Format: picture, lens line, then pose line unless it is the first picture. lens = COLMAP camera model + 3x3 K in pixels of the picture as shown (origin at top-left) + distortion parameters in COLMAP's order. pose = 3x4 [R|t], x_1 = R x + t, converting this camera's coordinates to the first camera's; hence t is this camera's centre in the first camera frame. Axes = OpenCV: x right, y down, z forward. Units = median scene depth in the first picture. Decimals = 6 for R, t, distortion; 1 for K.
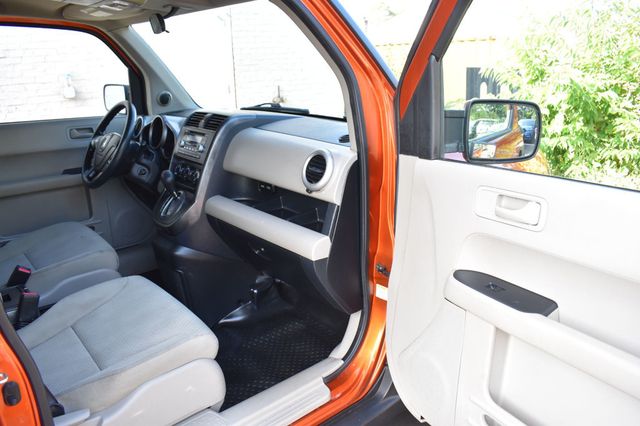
lens RADIAL K [[498.9, 0, 314.9], [0, 498.9, 217.1], [0, 0, 1]] dist [-0.105436, 0.030295]
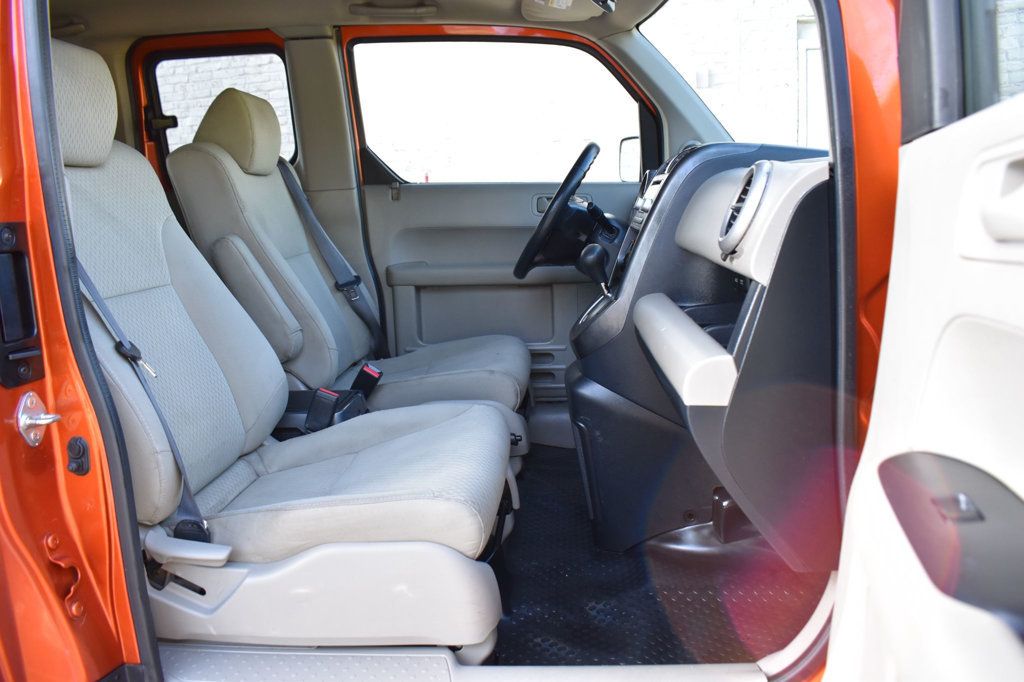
lens RADIAL K [[798.3, 0, 511.6], [0, 798.3, 338.1], [0, 0, 1]] dist [-0.105436, 0.030295]
pose [[0.720101, 0.110345, -0.685039, 0.264475], [-0.189653, 0.980980, -0.041344, 0.065569], [0.667448, 0.159692, 0.727332, 0.283065]]
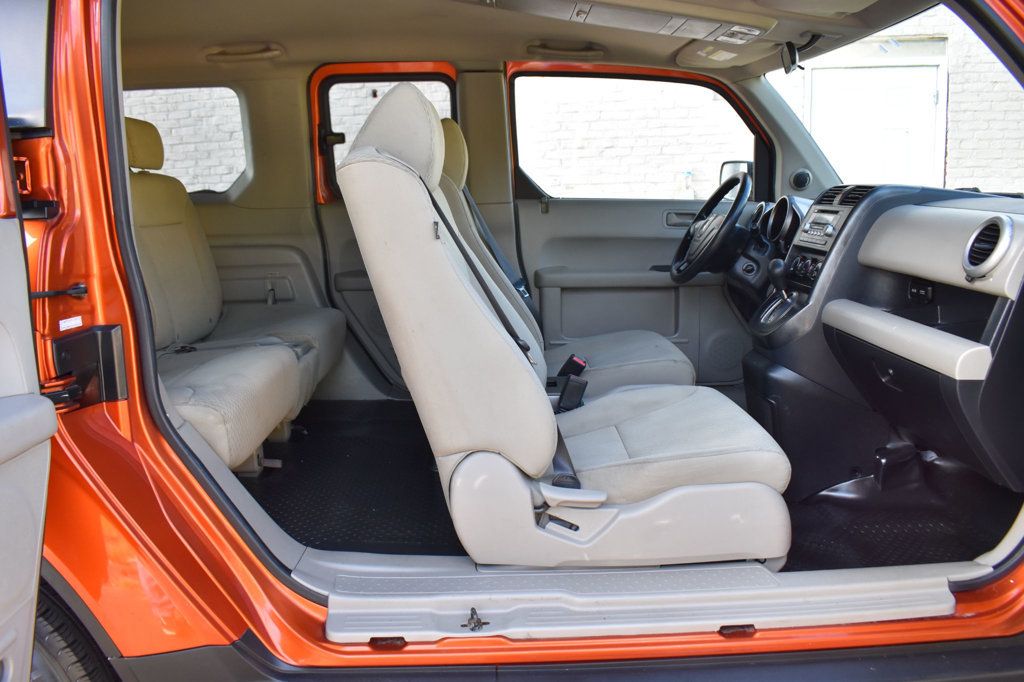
lens RADIAL K [[798.3, 0, 507.9], [0, 798.3, 345.7], [0, 0, 1]] dist [-0.105436, 0.030295]
pose [[0.771185, 0.121780, -0.624854, 0.125663], [-0.185726, 0.981872, -0.037859, 0.141559], [0.608917, 0.145248, 0.779823, -0.109977]]
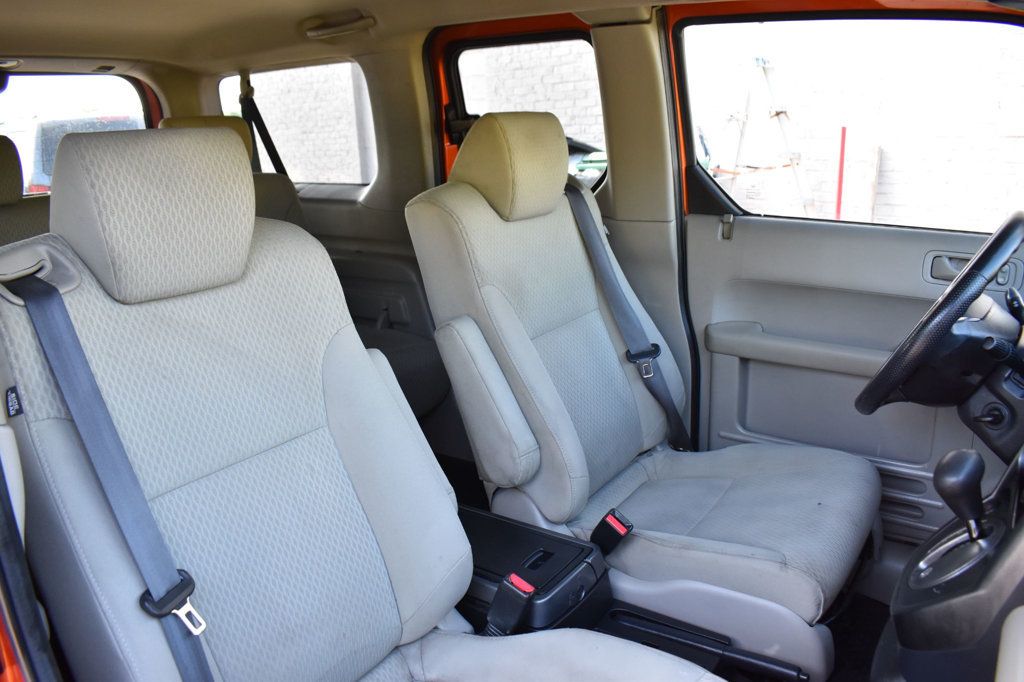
lens RADIAL K [[798.3, 0, 504.3], [0, 798.3, 339.7], [0, 0, 1]] dist [-0.105436, 0.030295]
pose [[0.253976, 0.264807, -0.930255, 0.065820], [-0.260789, 0.944919, 0.197781, -0.178250], [0.931389, 0.192368, 0.309046, 0.544189]]
